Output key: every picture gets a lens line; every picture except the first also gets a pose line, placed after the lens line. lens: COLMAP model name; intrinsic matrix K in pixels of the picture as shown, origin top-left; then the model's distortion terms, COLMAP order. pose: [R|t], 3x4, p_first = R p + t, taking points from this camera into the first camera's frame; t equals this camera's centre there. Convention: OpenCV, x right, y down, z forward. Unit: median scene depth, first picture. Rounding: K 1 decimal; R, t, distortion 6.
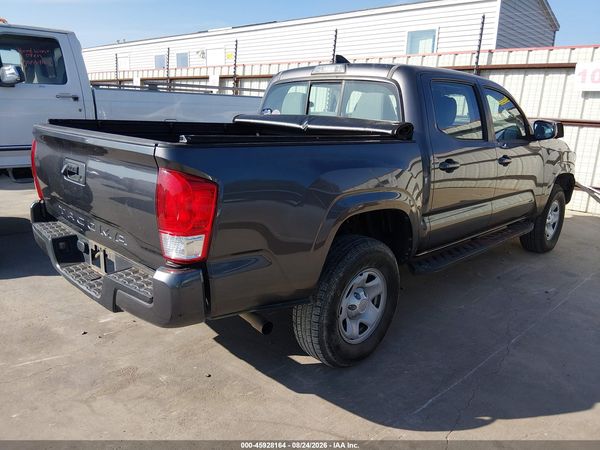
lens RADIAL K [[455.2, 0, 301.9], [0, 455.2, 223.3], [0, 0, 1]] dist [0.052589, -0.088407]
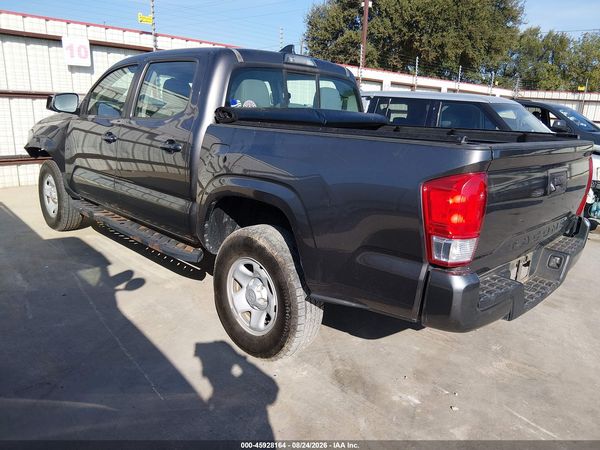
lens RADIAL K [[464.3, 0, 298.1], [0, 464.3, 228.2], [0, 0, 1]] dist [0.037829, -0.097196]
pose [[0.054825, -0.284701, 0.957047, -0.466136], [0.194431, 0.943186, 0.269439, -0.124164], [-0.979383, 0.171307, 0.107065, 0.447096]]
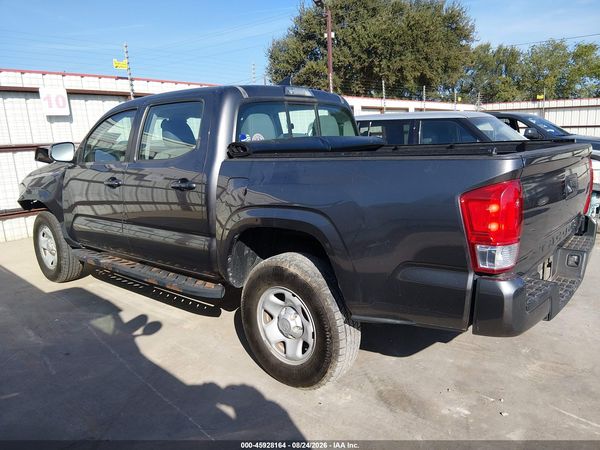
lens RADIAL K [[464.9, 0, 300.0], [0, 464.9, 225.0], [0, 0, 1]] dist [0.047420, -0.119796]
pose [[-0.023338, -0.220378, 0.975135, -0.472305], [0.273173, 0.936875, 0.218269, -0.132635], [-0.961682, 0.271474, 0.038336, 0.484371]]
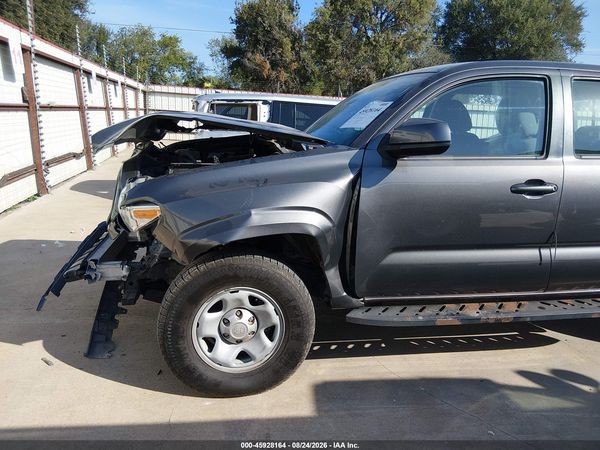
lens RADIAL K [[455.2, 0, 301.9], [0, 455.2, 223.3], [0, 0, 1]] dist [0.052589, -0.088407]
pose [[-0.794599, -0.203530, 0.572004, -0.033810], [0.075939, 0.901420, 0.426234, -0.246886], [-0.602367, 0.382122, -0.700811, 1.010422]]
